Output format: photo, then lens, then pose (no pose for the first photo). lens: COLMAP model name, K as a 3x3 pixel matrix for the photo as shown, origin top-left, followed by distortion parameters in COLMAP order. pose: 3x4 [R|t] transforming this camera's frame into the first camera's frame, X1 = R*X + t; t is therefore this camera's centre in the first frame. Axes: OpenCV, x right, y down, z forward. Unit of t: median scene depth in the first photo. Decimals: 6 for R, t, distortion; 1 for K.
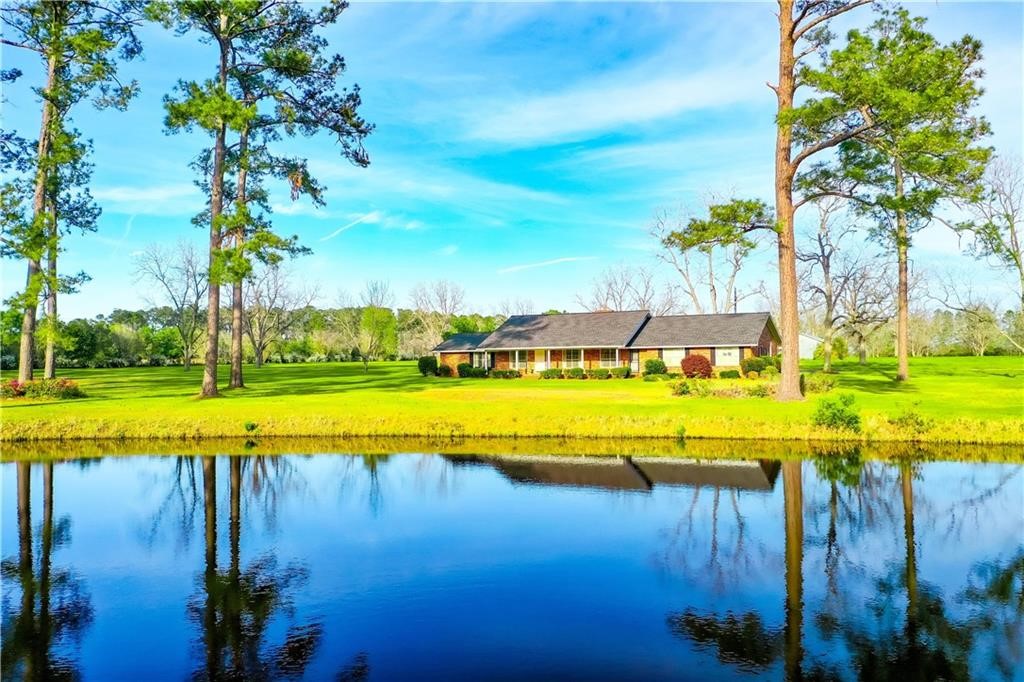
lens RADIAL K [[809.3, 0, 510.7], [0, 809.3, 319.7], [0, 0, 1]] dist [-0.013624, 0.002464]
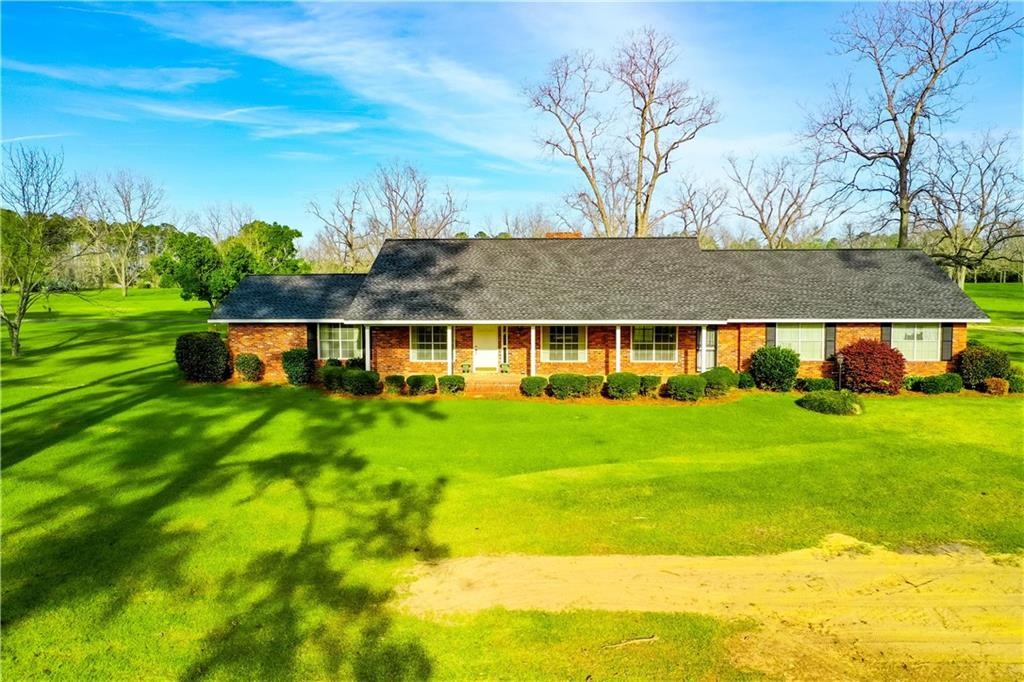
lens RADIAL K [[809.3, 0, 510.7], [0, 809.3, 319.7], [0, 0, 1]] dist [-0.013624, 0.002464]
pose [[0.914182, -0.009426, 0.405195, -0.139343], [-0.030734, 0.995239, 0.092491, -0.005124], [-0.404138, -0.097007, 0.909540, 0.621897]]
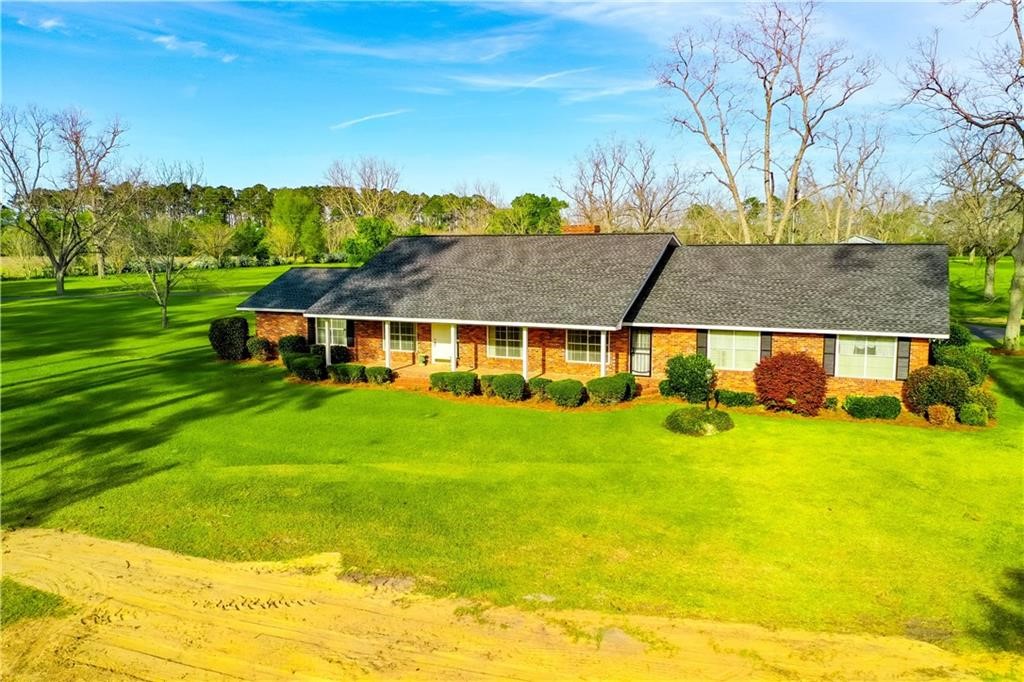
lens RADIAL K [[805.2, 0, 511.7], [0, 805.2, 383.8], [0, 0, 1]] dist [0.006615, 0.003224]
pose [[0.999808, 0.002613, 0.019433, 0.072082], [-0.006926, 0.974255, 0.225344, -0.032396], [-0.018344, -0.225435, 0.974085, 0.558410]]
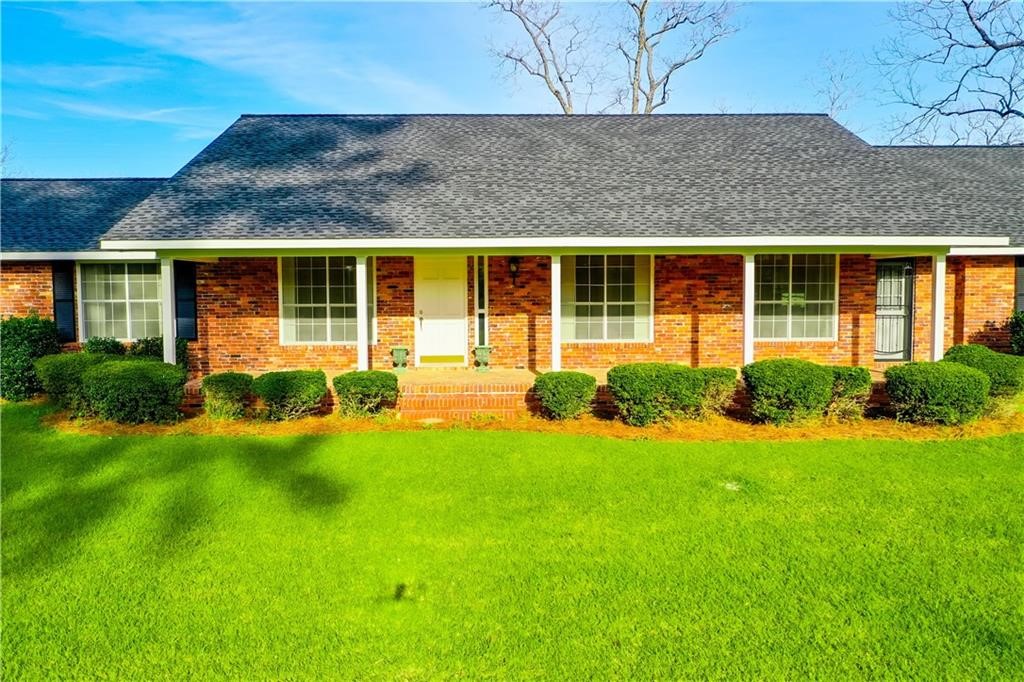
lens RADIAL K [[809.3, 0, 510.7], [0, 809.3, 319.7], [0, 0, 1]] dist [-0.013624, 0.002464]
pose [[0.875000, -0.012980, 0.483949, -0.053201], [-0.032776, 0.995759, 0.085968, 0.036950], [-0.483013, -0.091084, 0.870863, 0.851050]]
